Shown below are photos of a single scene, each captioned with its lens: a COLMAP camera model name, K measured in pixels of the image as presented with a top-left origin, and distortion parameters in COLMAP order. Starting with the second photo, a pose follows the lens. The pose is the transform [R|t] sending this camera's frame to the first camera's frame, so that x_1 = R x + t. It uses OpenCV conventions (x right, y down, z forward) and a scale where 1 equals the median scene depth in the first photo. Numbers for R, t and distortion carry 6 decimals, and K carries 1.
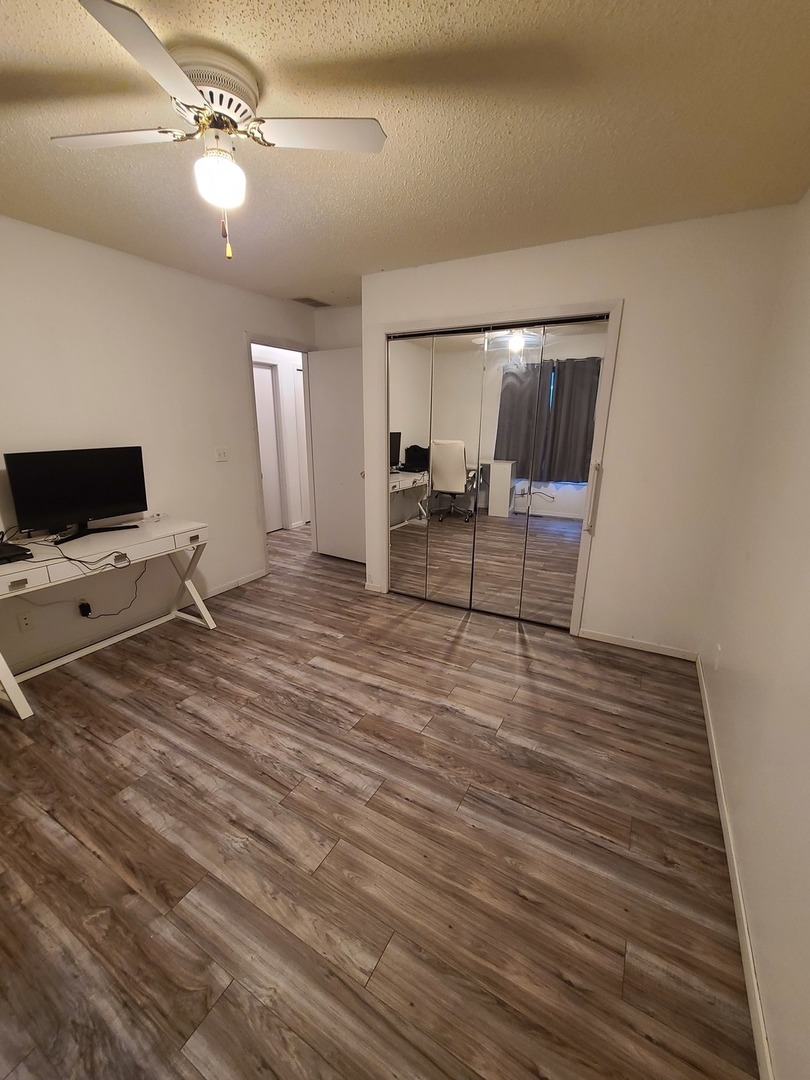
lens RADIAL K [[432.8, 0, 403.0], [0, 432.8, 539.7], [0, 0, 1]] dist [0.000859, 0.000170]
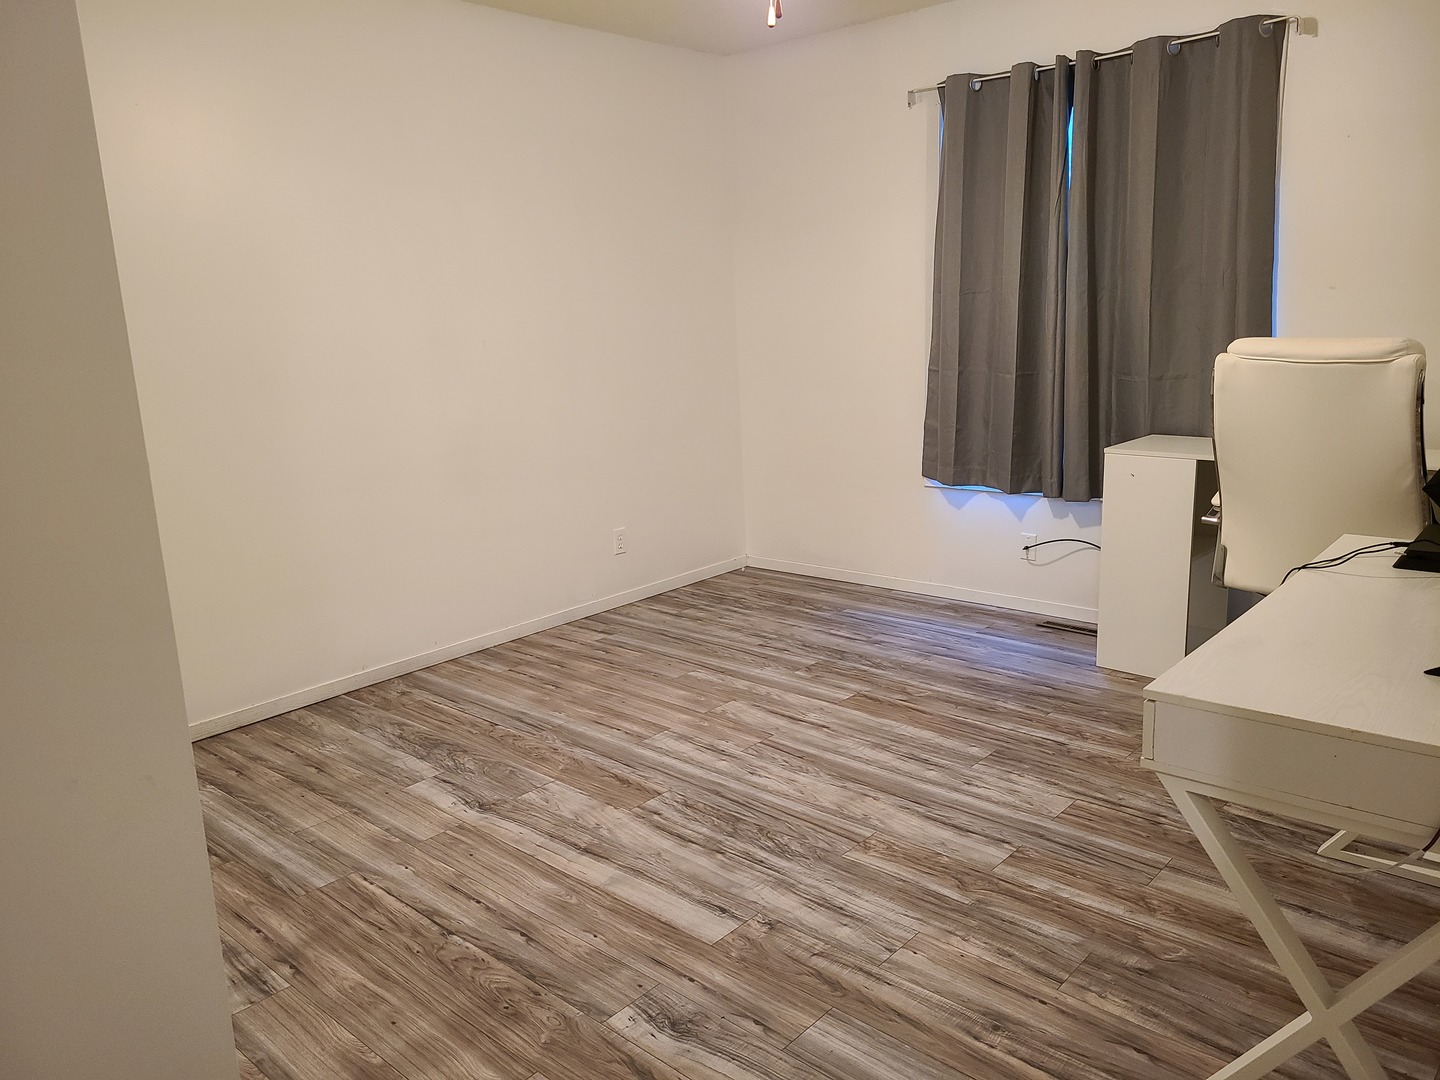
lens RADIAL K [[1067.0, 0, 720.6], [0, 1067.0, 537.9], [0, 0, 1]] dist [0.061024, -0.040060]
pose [[-0.973715, -0.013549, 0.227366, -0.455850], [0.096661, 0.879301, 0.466355, -0.459715], [-0.206242, 0.476075, -0.854878, 1.821212]]
